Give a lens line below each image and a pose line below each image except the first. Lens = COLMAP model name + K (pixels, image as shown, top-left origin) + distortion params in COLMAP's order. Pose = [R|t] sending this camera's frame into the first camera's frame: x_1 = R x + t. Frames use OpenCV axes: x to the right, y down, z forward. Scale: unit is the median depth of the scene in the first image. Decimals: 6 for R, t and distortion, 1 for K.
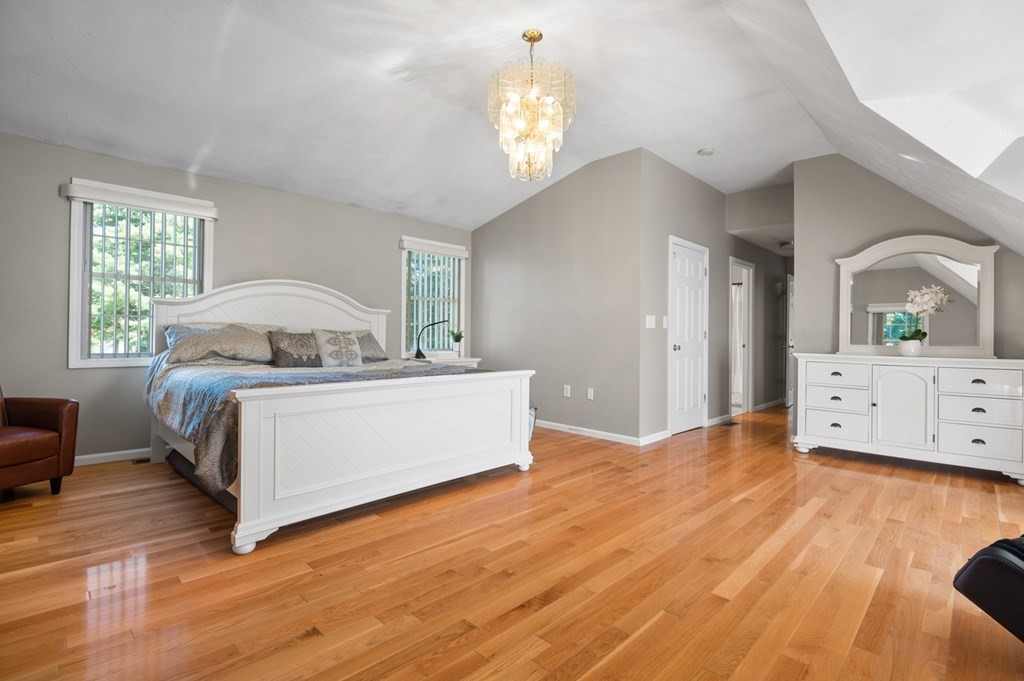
lens RADIAL K [[470.8, 0, 510.6], [0, 470.8, 333.0], [0, 0, 1]] dist [-0.017894, 0.000653]
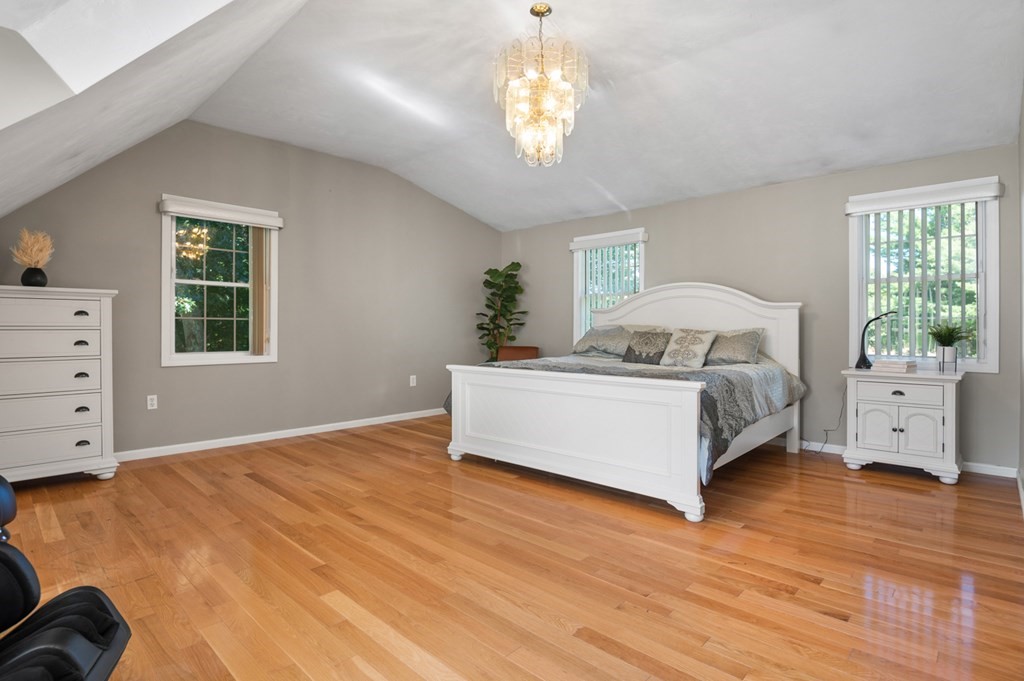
lens RADIAL K [[497.9, 0, 511.4], [0, 497.9, 337.3], [0, 0, 1]] dist [-0.016745, -0.000642]
pose [[0.052231, 0.006151, -0.998616, 0.969390], [0.000356, 0.999981, 0.006179, 0.006433], [0.998635, -0.000679, 0.052228, 0.849793]]
